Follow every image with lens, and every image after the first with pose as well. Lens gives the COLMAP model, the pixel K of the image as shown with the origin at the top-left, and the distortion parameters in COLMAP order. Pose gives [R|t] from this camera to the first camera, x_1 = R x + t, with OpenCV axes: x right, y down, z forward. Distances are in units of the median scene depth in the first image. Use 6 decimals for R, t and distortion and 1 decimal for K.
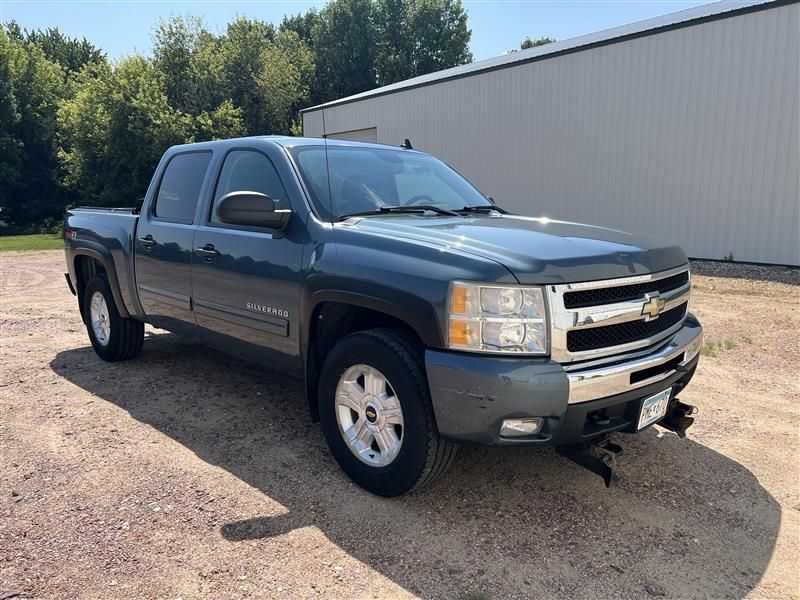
lens RADIAL K [[611.4, 0, 376.5], [0, 611.4, 322.1], [0, 0, 1]] dist [0.023519, -0.003810]
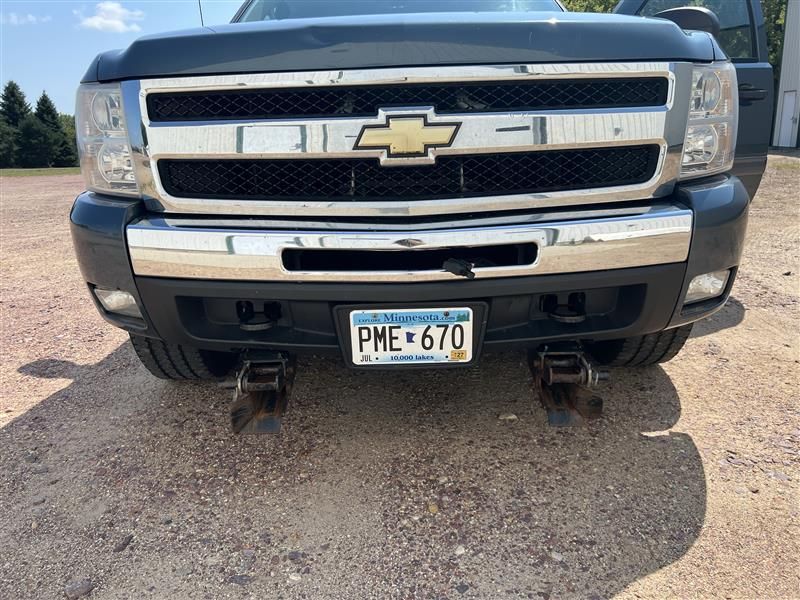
lens RADIAL K [[607.2, 0, 404.1], [0, 607.2, 299.9], [0, 0, 1]] dist [0.055333, -0.060155]
pose [[0.714701, 0.154512, -0.682150, 0.703106], [-0.103768, 0.987925, 0.115052, 0.043324], [0.691690, -0.011443, 0.722104, 0.543279]]
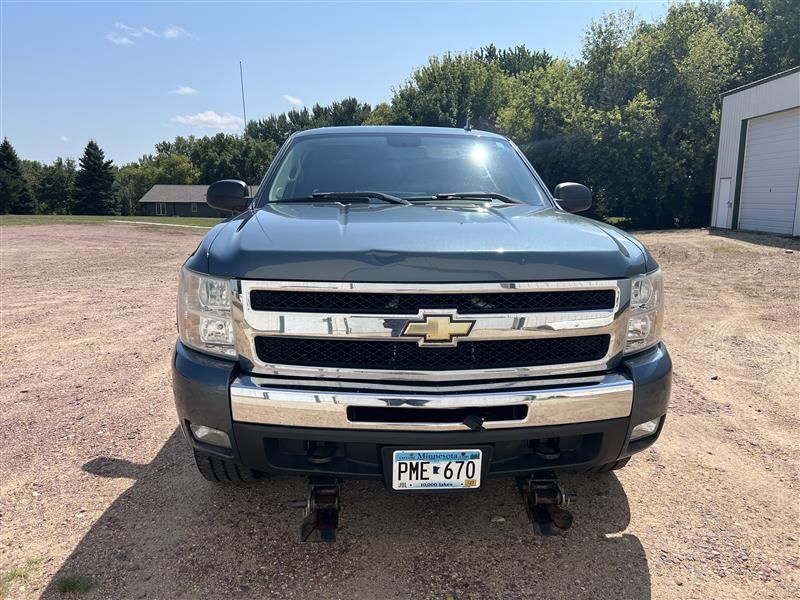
lens RADIAL K [[606.7, 0, 410.5], [0, 606.7, 301.0], [0, 0, 1]] dist [0.025504, -0.006048]
pose [[0.761679, 0.113927, -0.637860, 0.759093], [-0.131671, 0.991096, 0.019787, -0.058630], [0.634435, 0.068917, 0.769898, 0.364502]]
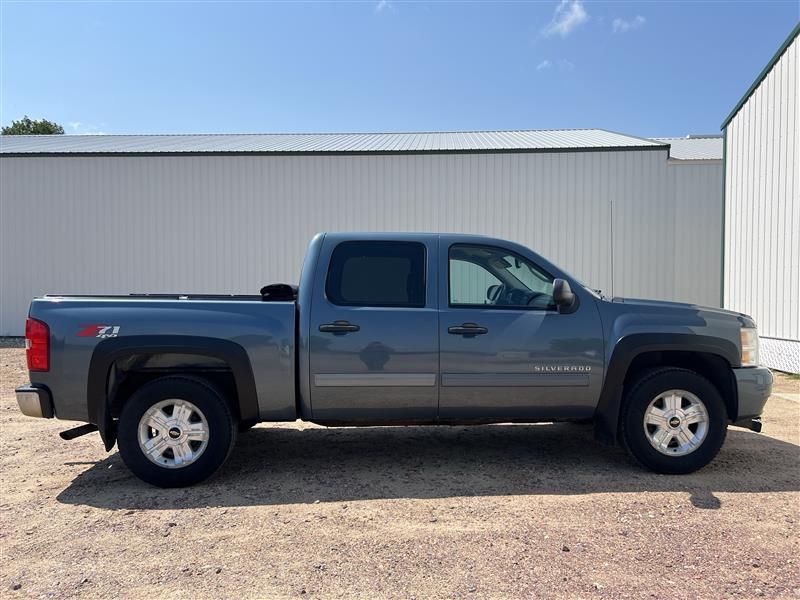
lens RADIAL K [[607.2, 0, 404.1], [0, 607.2, 299.9], [0, 0, 1]] dist [0.055333, -0.060155]
pose [[0.655971, -0.009581, 0.754725, -1.461311], [0.145844, 0.982684, -0.114286, -0.068090], [-0.740562, 0.185040, 0.646010, 0.391543]]
